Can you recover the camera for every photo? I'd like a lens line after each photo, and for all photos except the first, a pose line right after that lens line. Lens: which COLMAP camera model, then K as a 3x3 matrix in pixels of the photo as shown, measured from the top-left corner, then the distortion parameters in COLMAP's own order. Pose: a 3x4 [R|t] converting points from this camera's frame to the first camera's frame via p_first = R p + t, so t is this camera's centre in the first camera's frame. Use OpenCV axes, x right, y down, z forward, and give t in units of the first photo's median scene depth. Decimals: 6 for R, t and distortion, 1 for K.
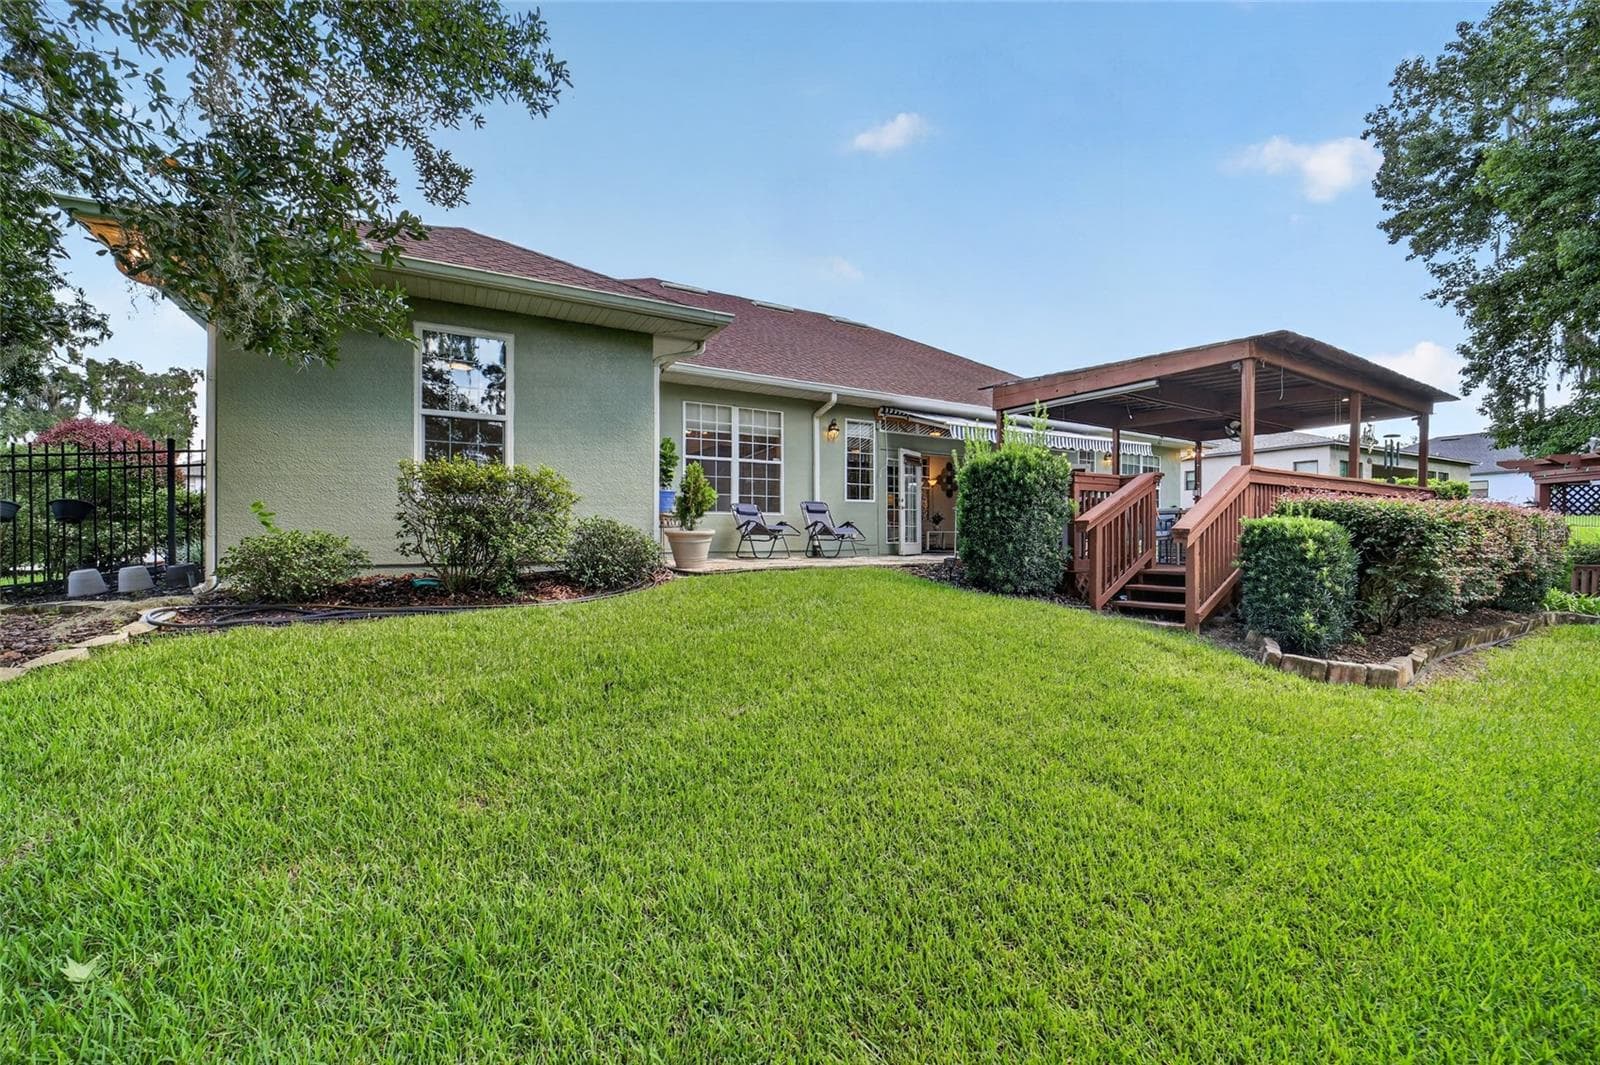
lens RADIAL K [[636.2, 0, 800.7], [0, 636.2, 520.8], [0, 0, 1]] dist [-0.060108, 0.019644]
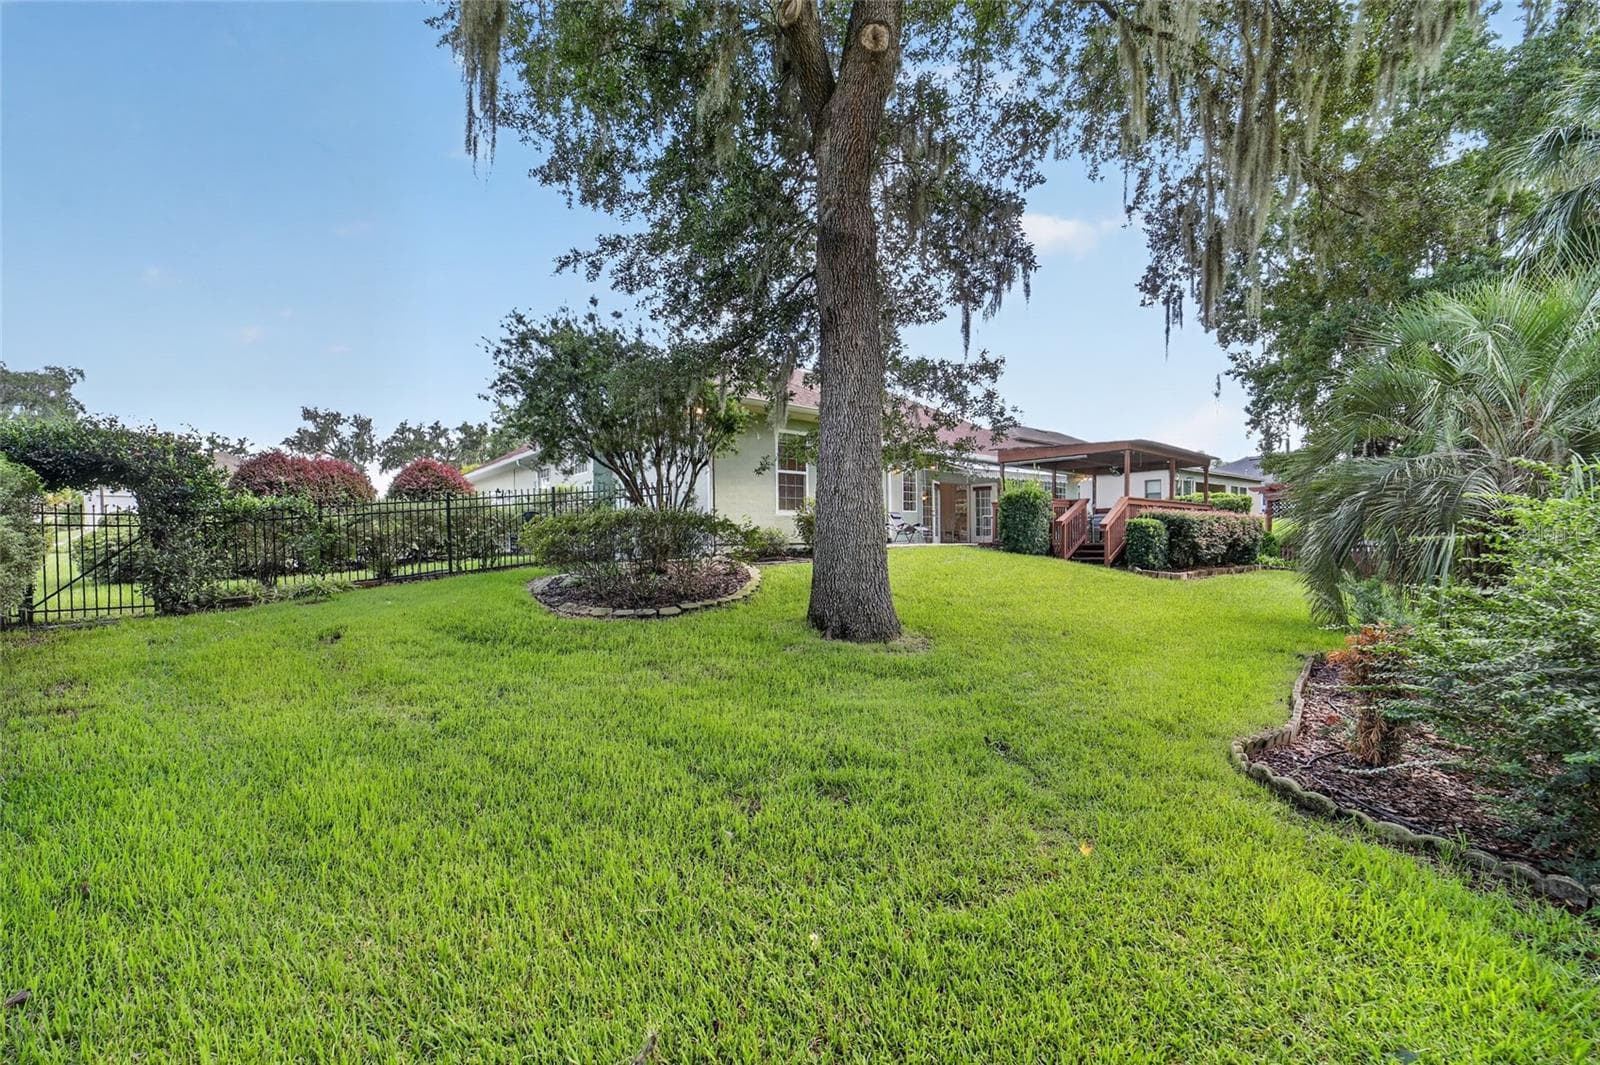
lens RADIAL K [[622.4, 0, 797.0], [0, 622.4, 532.2], [0, 0, 1]] dist [-0.057009, 0.018548]
pose [[0.987786, -0.009426, 0.155533, -0.775275], [0.008130, 0.999927, 0.008964, 0.011567], [-0.155606, -0.007590, 0.987790, -0.971728]]
